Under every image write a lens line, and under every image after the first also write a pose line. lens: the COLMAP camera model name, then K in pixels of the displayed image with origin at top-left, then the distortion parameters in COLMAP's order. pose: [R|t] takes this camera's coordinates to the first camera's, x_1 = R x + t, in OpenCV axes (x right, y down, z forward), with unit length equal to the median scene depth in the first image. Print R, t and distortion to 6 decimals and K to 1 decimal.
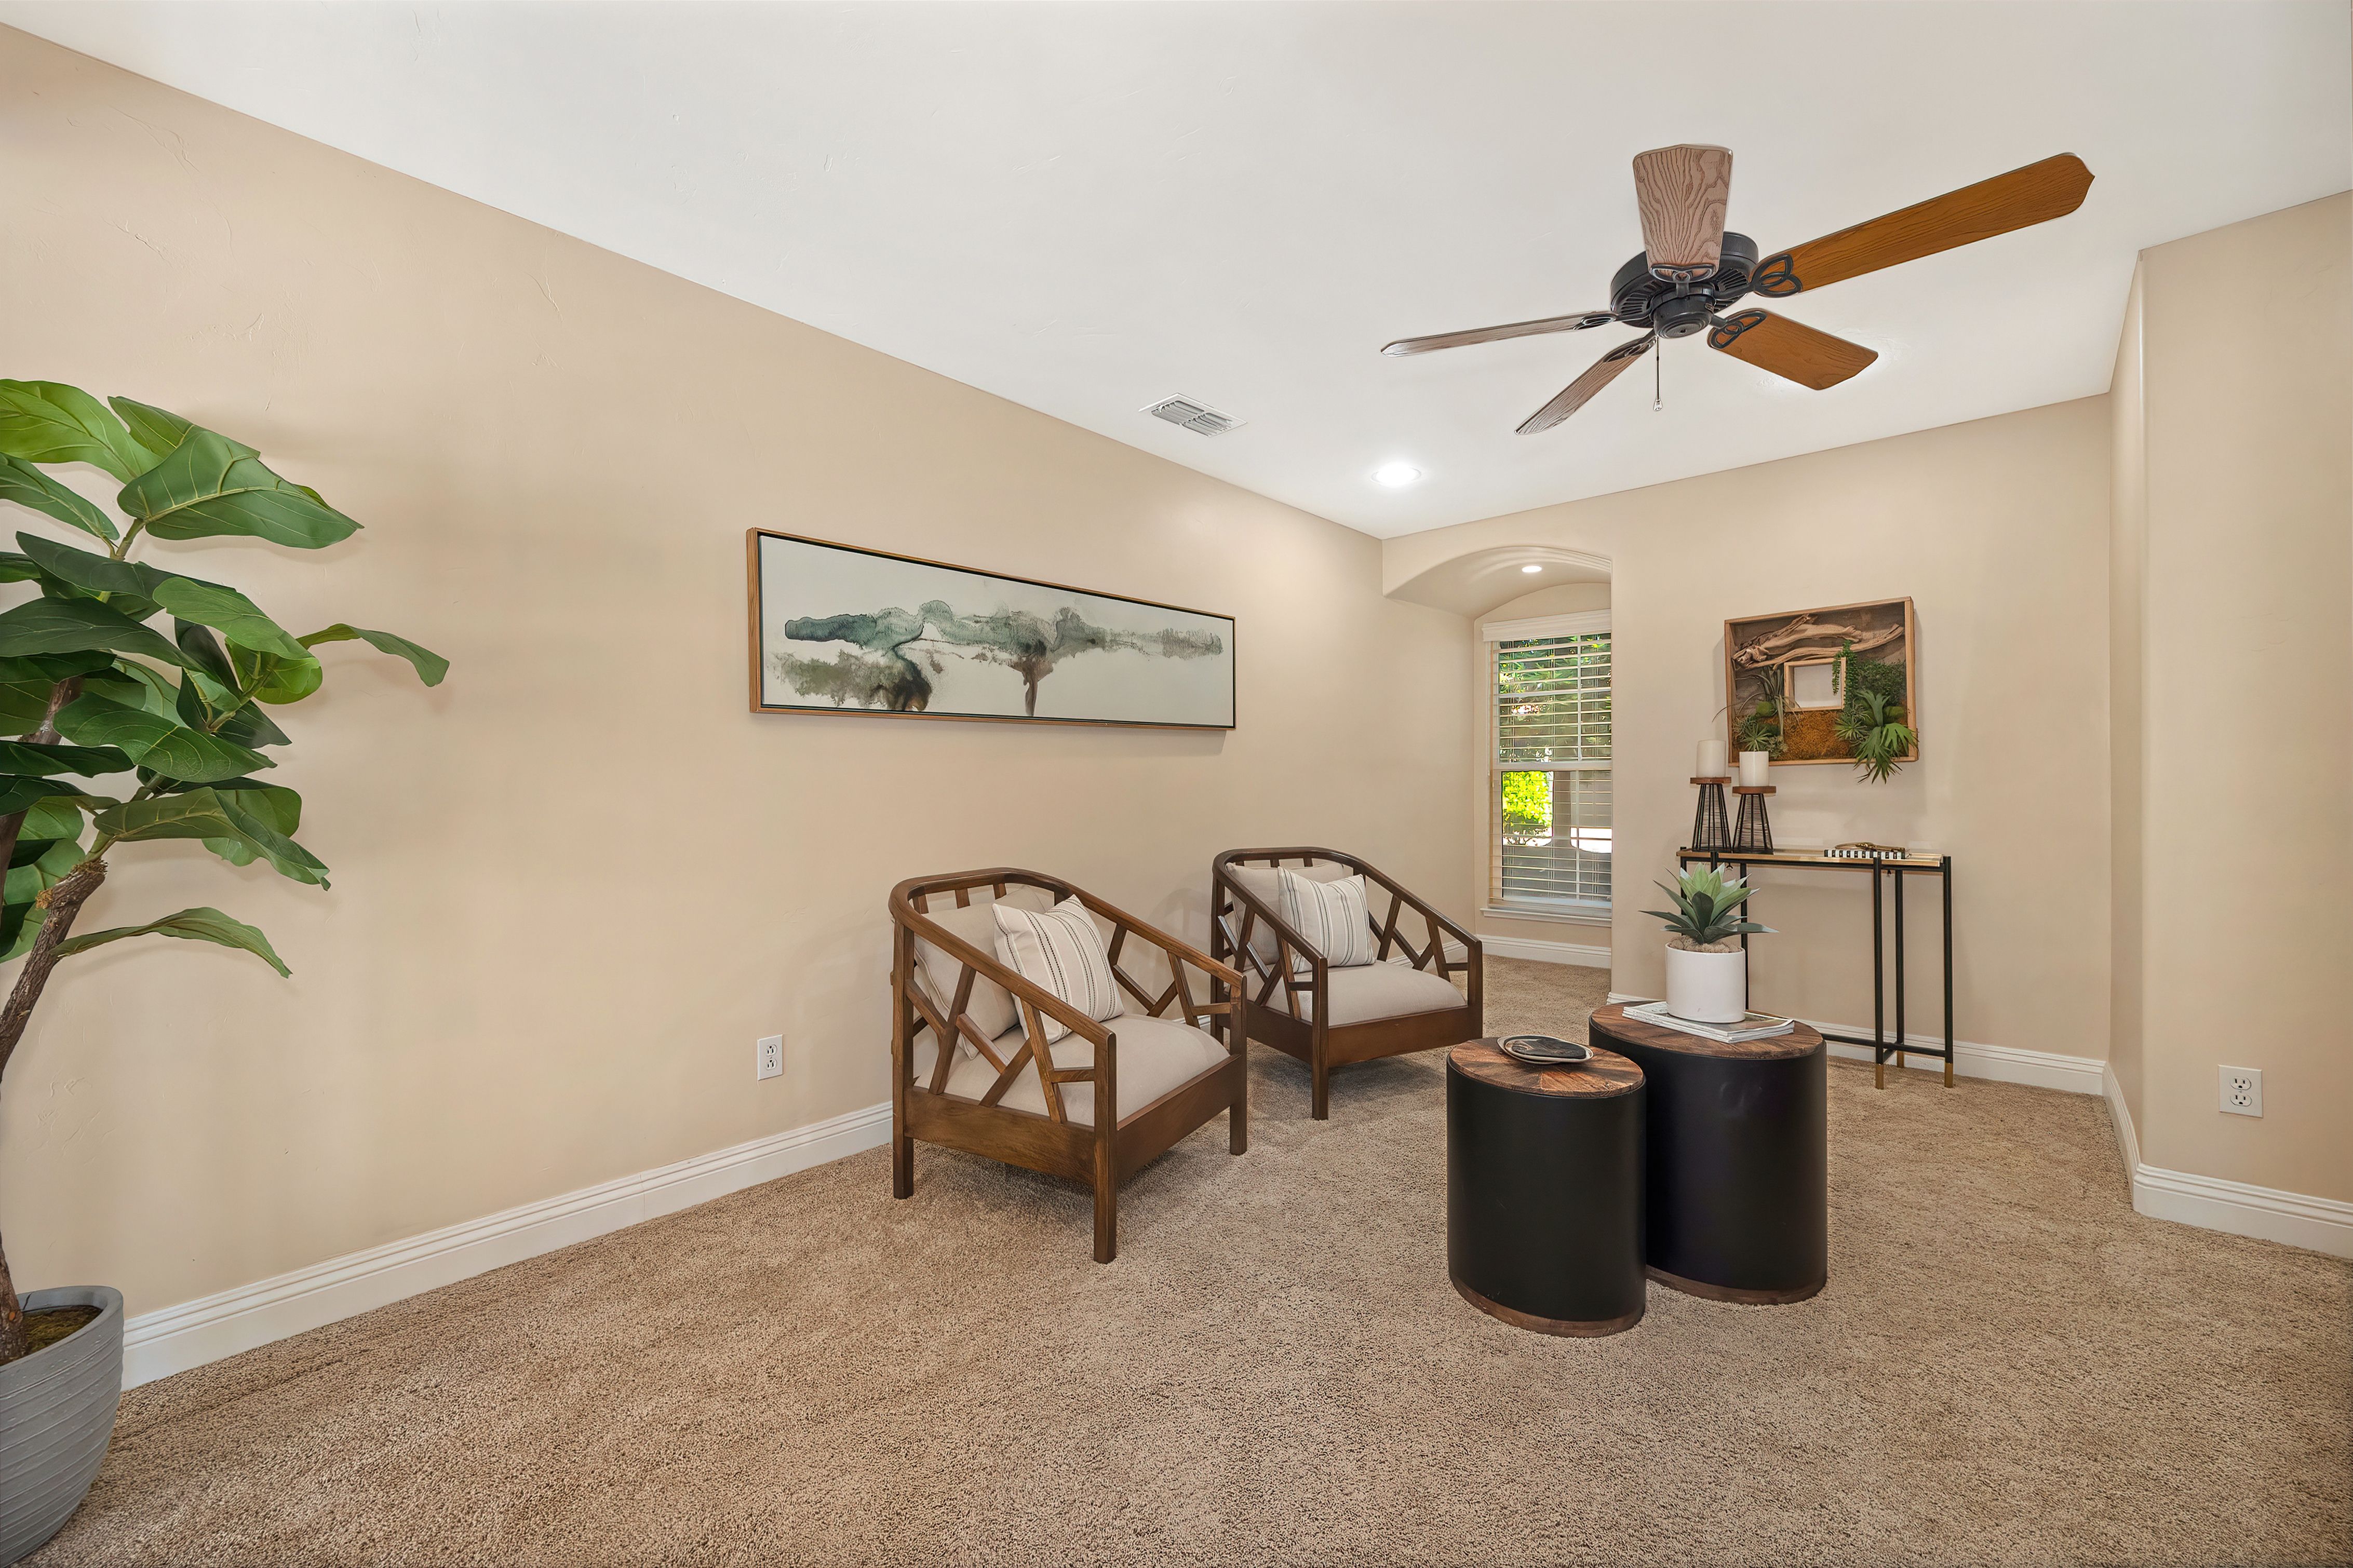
lens RADIAL K [[935.3, 0, 1177.7], [0, 935.3, 776.6], [0, 0, 1]] dist [-0.001220, -0.000376]
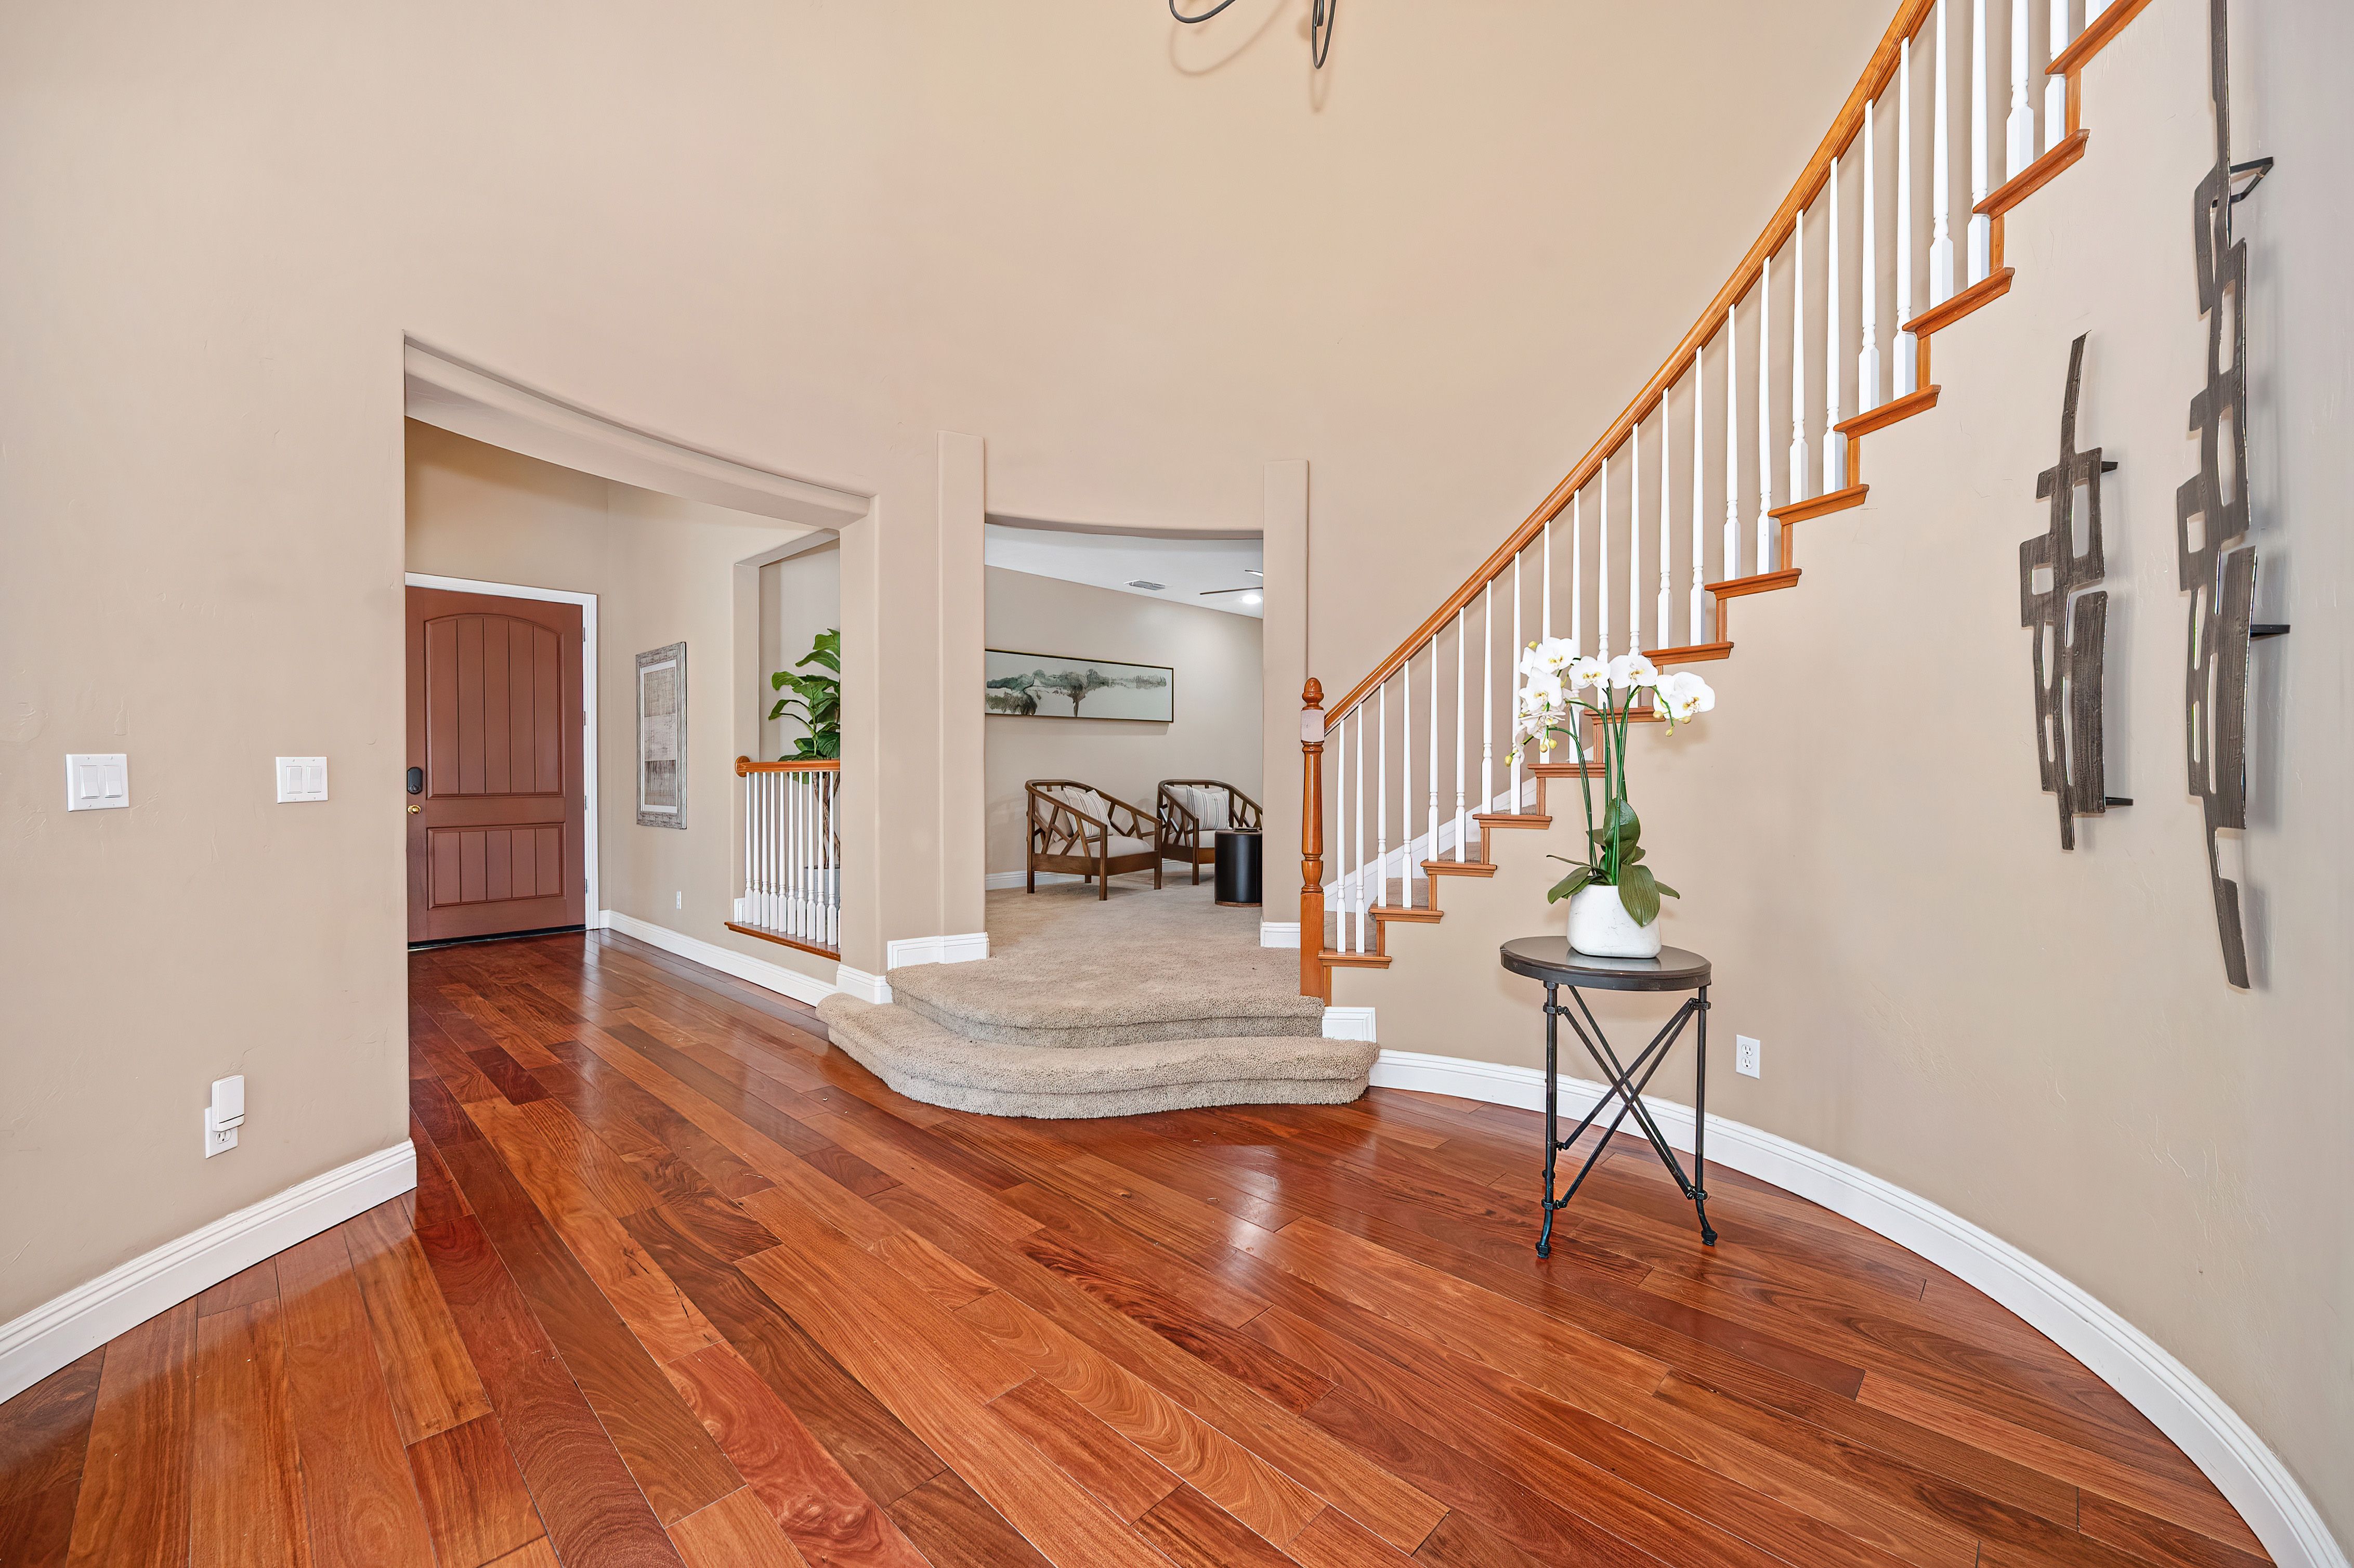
lens RADIAL K [[931.8, 0, 1182.0], [0, 931.8, 781.4], [0, 0, 1]] dist [0.000527, -0.000690]
pose [[0.999786, 0.006521, -0.019638, 0.155110], [-0.006264, 0.999894, 0.013136, 0.064991], [0.019722, -0.013010, 0.999721, -1.328362]]
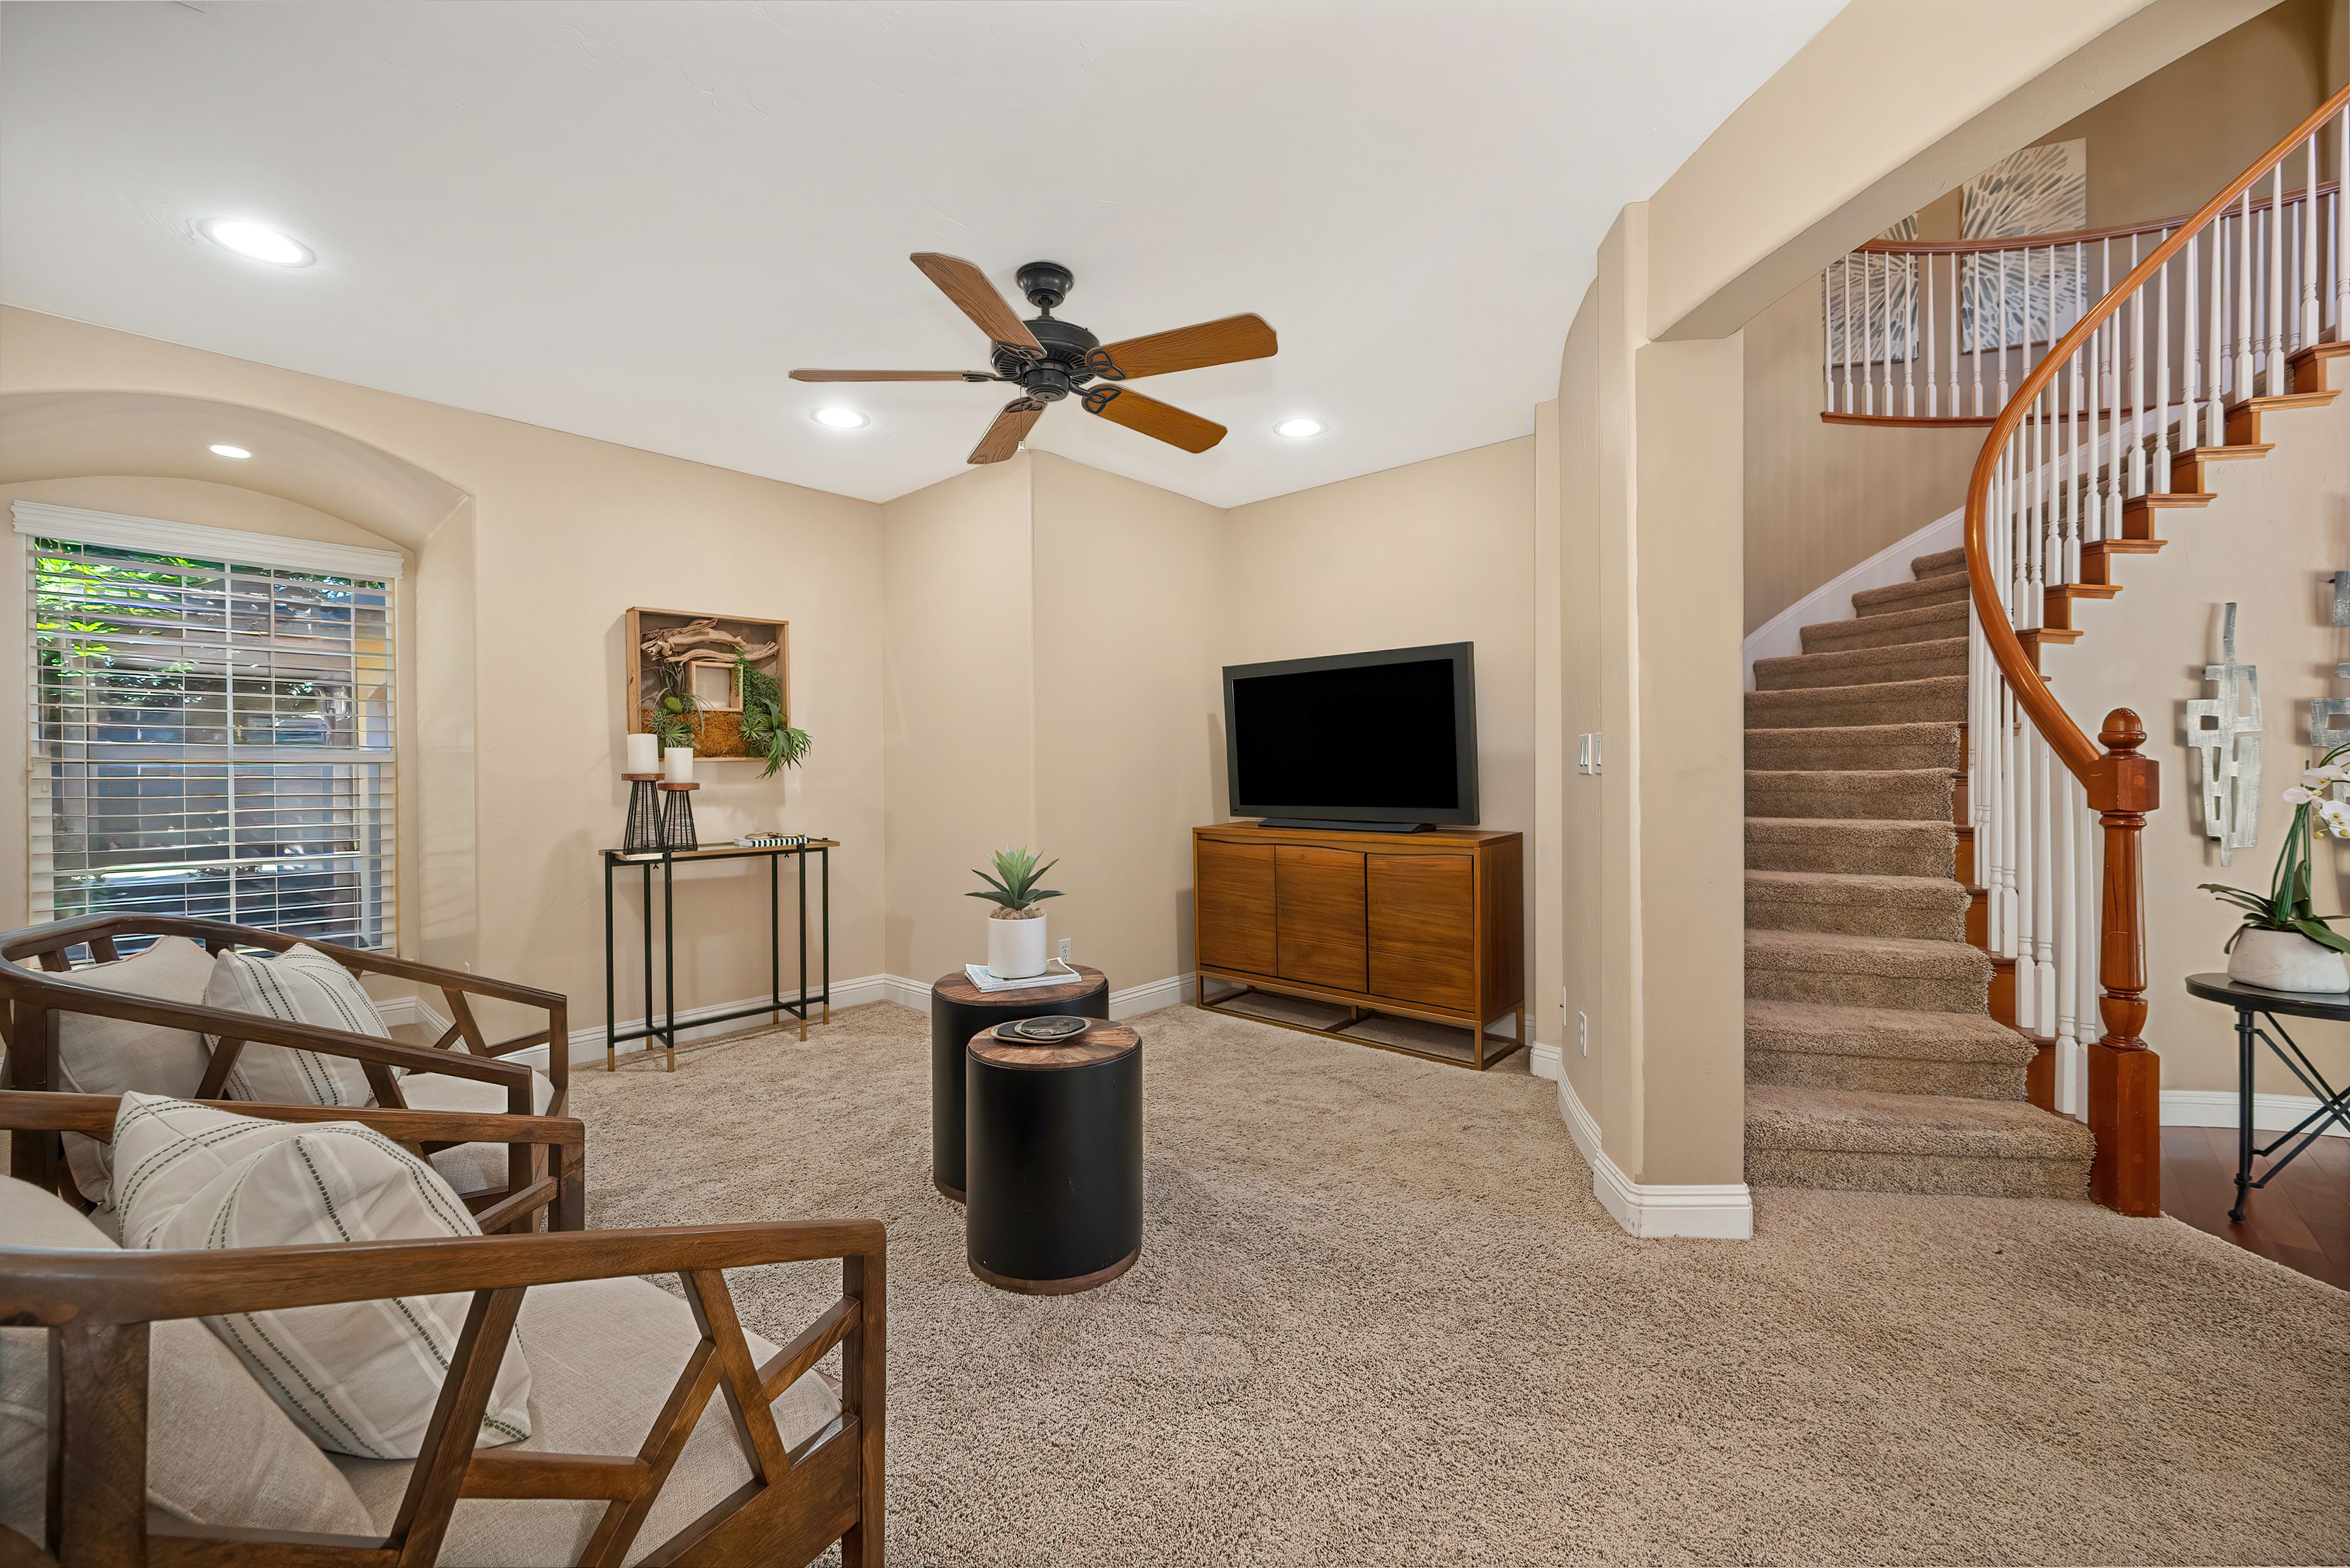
lens RADIAL K [[924.9, 0, 1173.1], [0, 924.9, 782.5], [0, 0, 1]] dist [0.000019, -0.000166]
pose [[0.005296, -0.003148, 0.999981, -0.529575], [-0.002084, 0.999993, 0.003159, 0.008325], [-0.999984, -0.002101, 0.005290, 0.701126]]
